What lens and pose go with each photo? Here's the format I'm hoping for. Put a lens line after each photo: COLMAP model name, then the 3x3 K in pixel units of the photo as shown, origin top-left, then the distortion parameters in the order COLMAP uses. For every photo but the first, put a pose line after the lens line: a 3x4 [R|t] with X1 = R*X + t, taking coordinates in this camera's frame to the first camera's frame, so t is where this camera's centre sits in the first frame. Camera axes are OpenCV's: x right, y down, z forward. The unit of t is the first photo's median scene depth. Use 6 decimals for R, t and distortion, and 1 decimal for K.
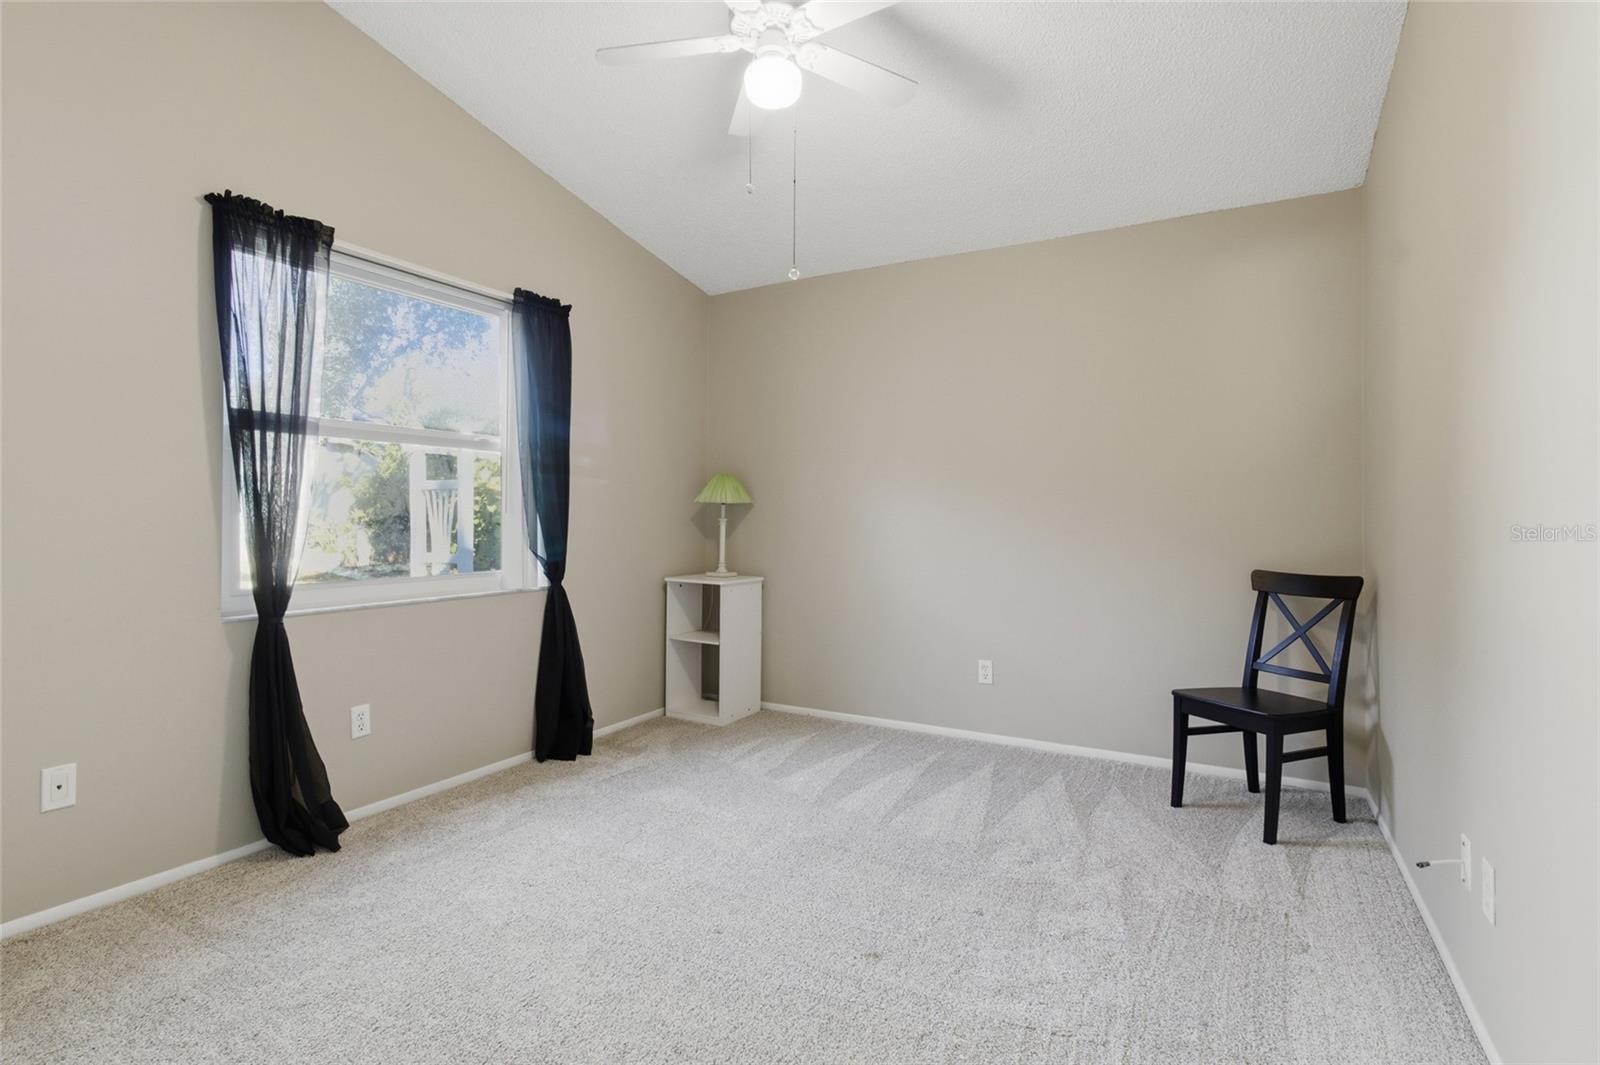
lens RADIAL K [[770.4, 0, 812.3], [0, 770.4, 502.7], [0, 0, 1]] dist [-0.021120, 0.015083]
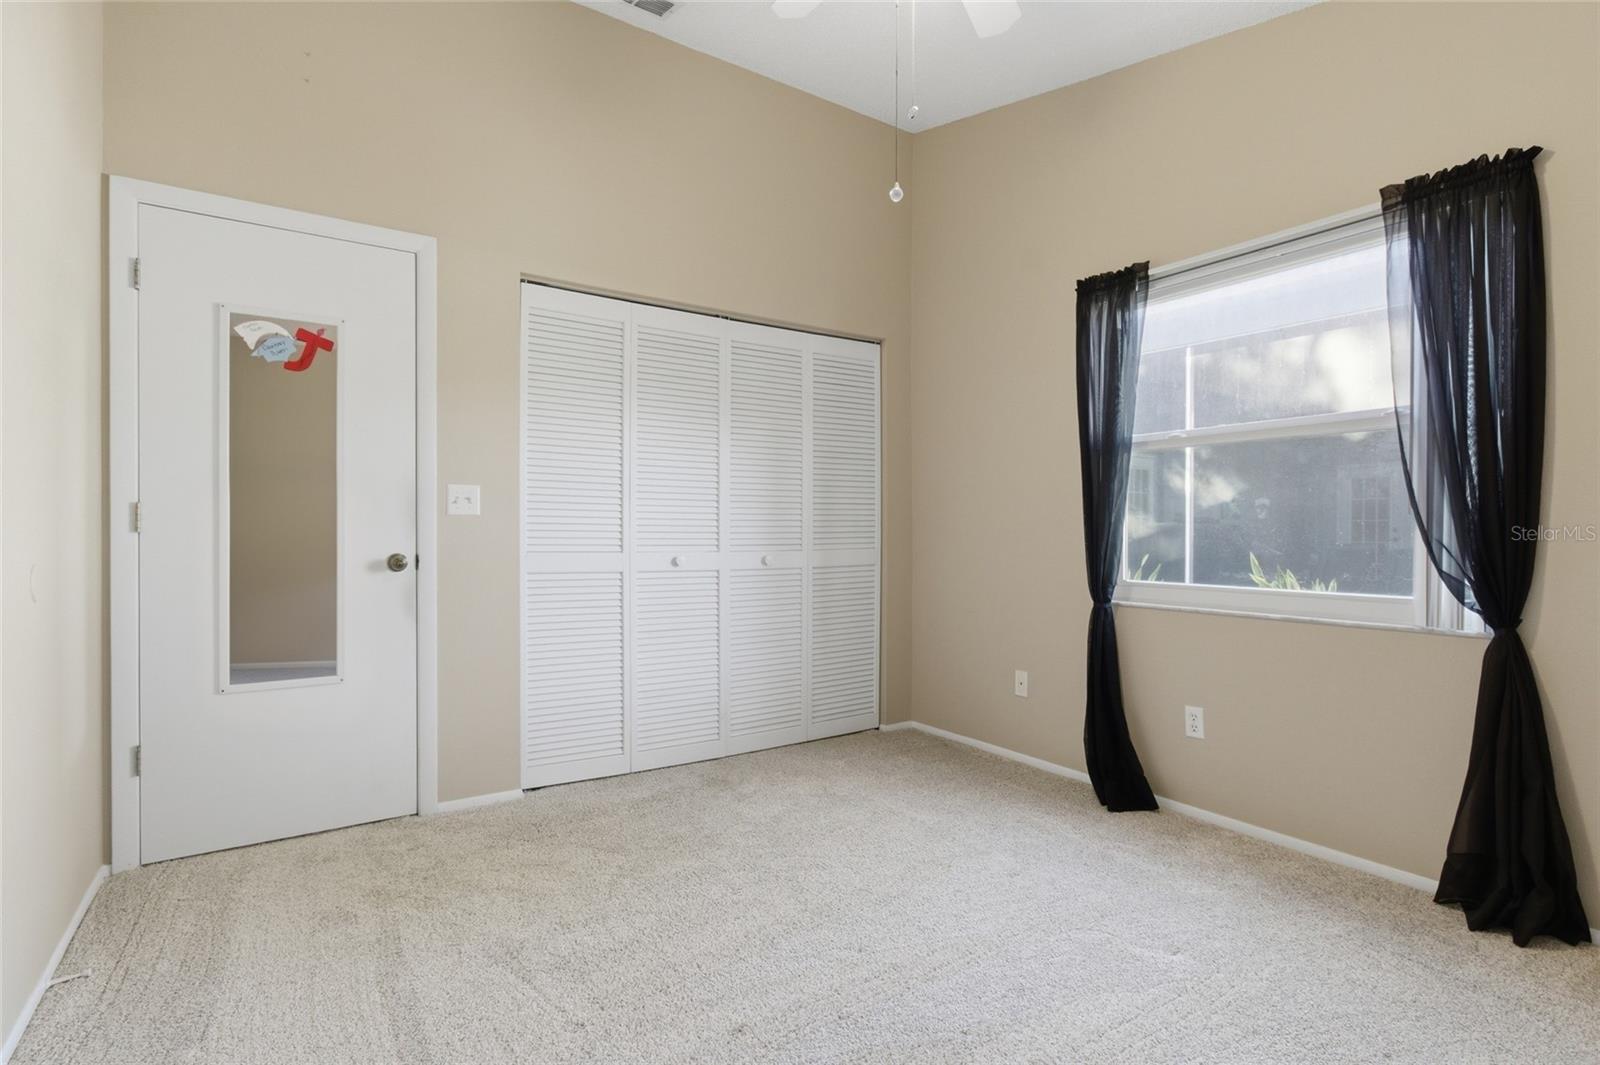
lens RADIAL K [[770.4, 0, 812.3], [0, 770.4, 502.7], [0, 0, 1]] dist [-0.021120, 0.015083]
pose [[-0.426713, -0.026457, -0.904000, 0.515432], [0.018268, 0.999116, -0.037863, 0.023094], [0.904203, -0.032671, -0.425852, 0.924765]]
